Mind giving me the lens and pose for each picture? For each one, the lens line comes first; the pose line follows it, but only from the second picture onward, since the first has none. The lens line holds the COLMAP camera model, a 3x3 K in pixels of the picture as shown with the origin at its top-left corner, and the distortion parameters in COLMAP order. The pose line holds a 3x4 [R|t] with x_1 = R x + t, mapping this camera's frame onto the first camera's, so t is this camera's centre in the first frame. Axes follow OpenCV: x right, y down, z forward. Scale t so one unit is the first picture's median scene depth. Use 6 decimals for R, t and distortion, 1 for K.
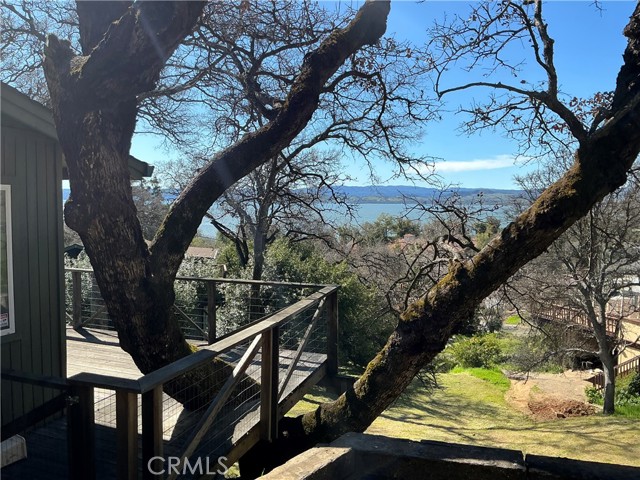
lens RADIAL K [[536.4, 0, 319.9], [0, 536.4, 242.0], [0, 0, 1]] dist [0.060939, -0.096660]
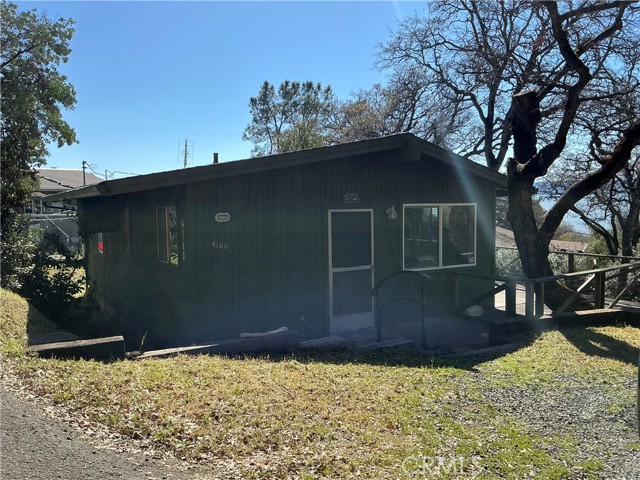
lens RADIAL K [[536.4, 0, 322.7], [0, 536.4, 239.4], [0, 0, 1]] dist [0.060939, -0.096660]
pose [[0.796131, 0.023428, -0.604671, 0.090480], [-0.021163, 0.999717, 0.010870, 0.012284], [0.604754, 0.004142, 0.796402, -0.362746]]
